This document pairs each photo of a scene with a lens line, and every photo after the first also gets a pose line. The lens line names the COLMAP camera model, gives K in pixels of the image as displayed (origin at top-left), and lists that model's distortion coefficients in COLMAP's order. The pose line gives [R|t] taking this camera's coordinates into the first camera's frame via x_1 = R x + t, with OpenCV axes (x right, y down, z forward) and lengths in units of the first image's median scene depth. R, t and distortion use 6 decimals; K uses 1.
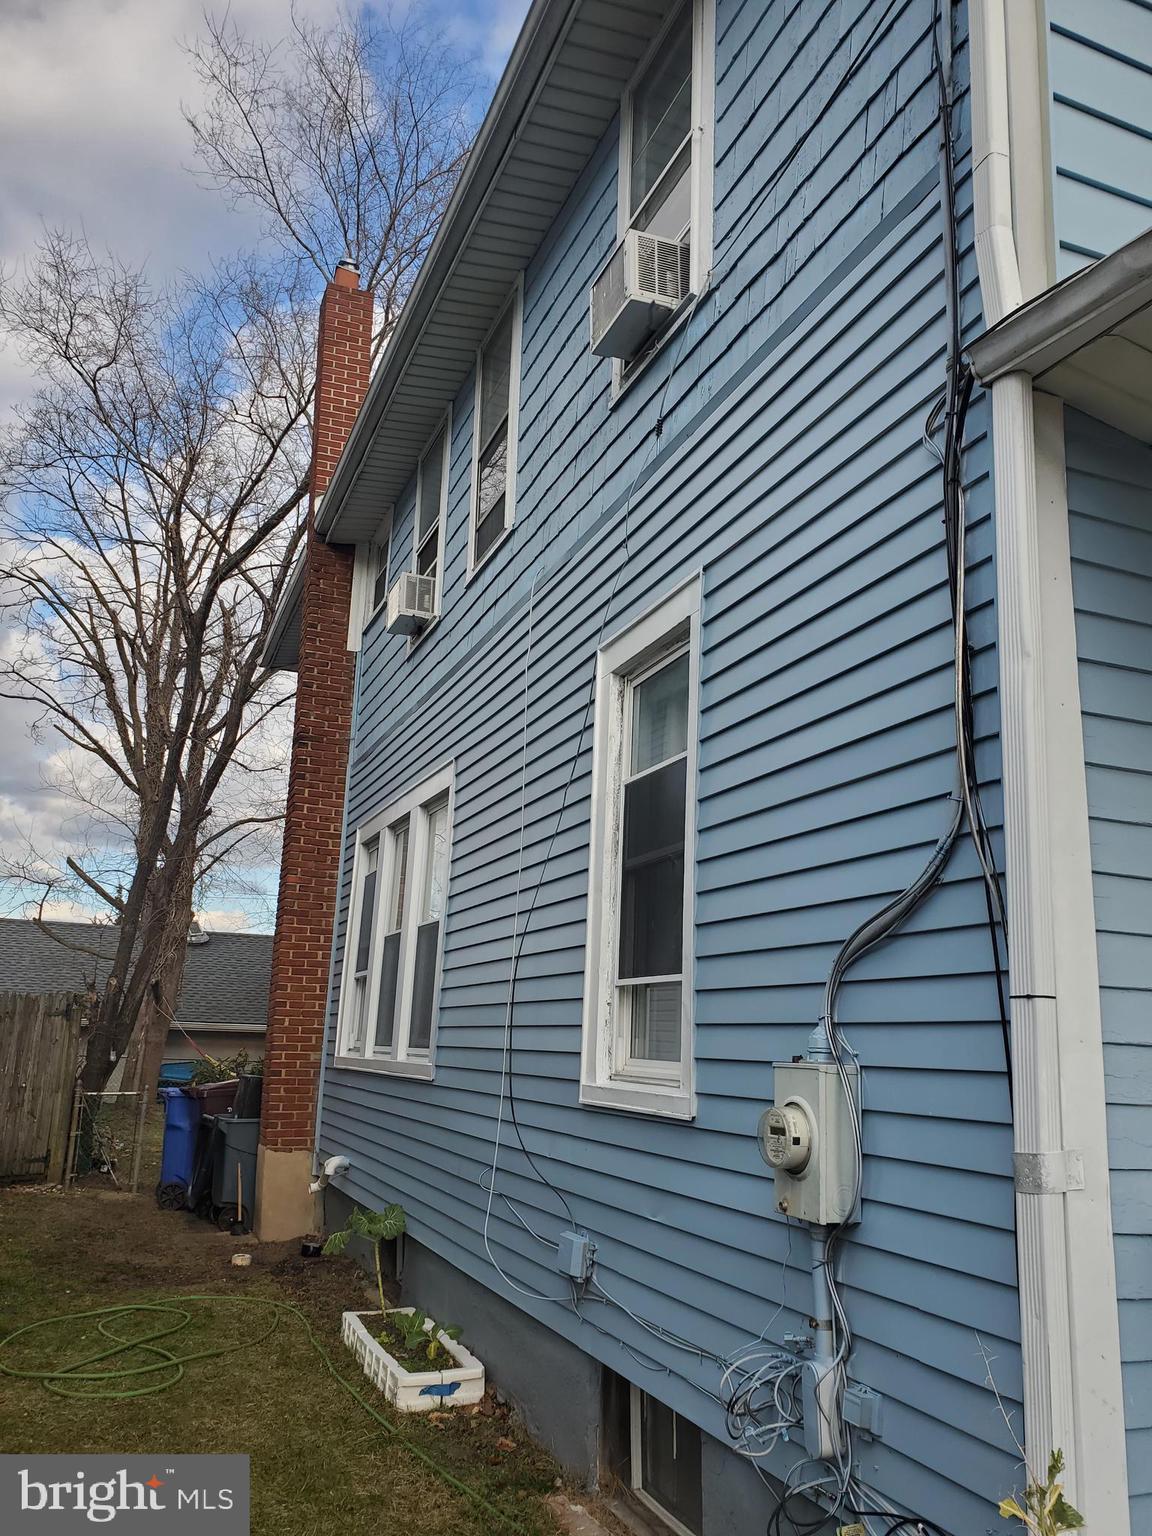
lens RADIAL K [[1217.8, 0, 600.0], [0, 1217.8, 767.8], [0, 0, 1]] dist [0.000144, 0.008173]
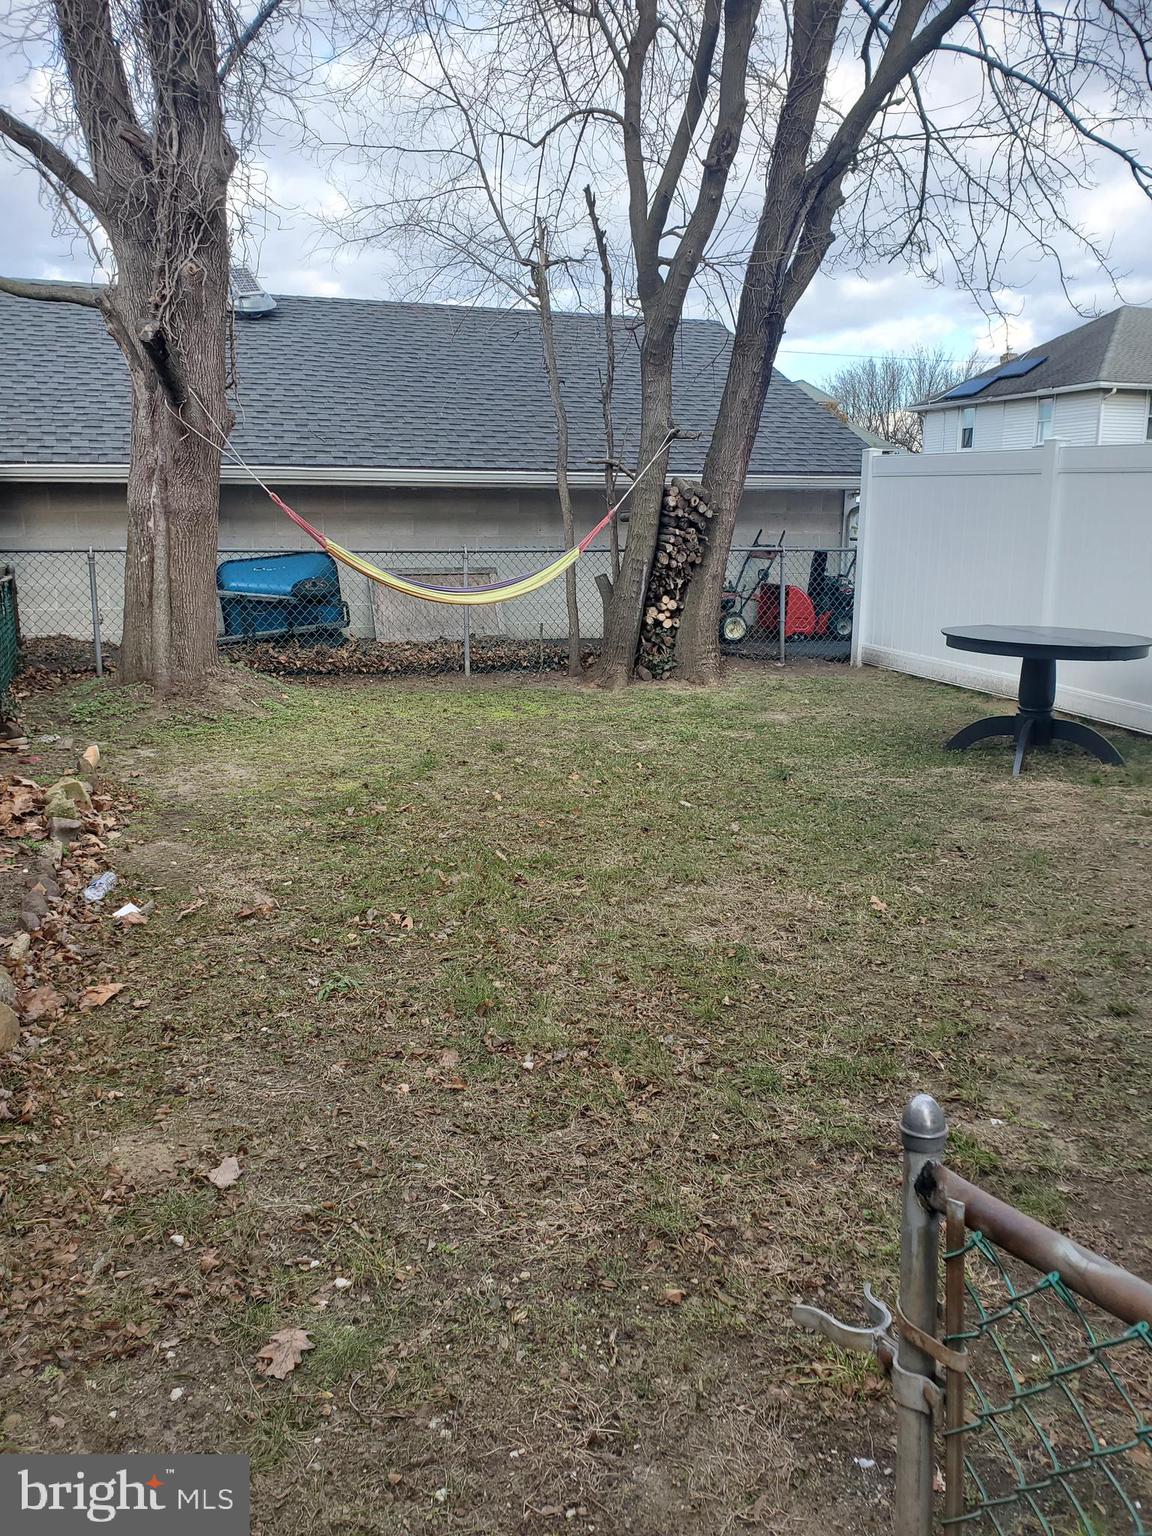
lens RADIAL K [[1217.8, 0, 600.0], [0, 1217.8, 767.8], [0, 0, 1]] dist [0.000144, 0.008173]
pose [[0.998210, -0.021854, -0.055679, -1.063628], [0.043087, 0.908386, 0.415908, 0.708812], [0.041488, -0.417562, 0.907701, 3.054904]]
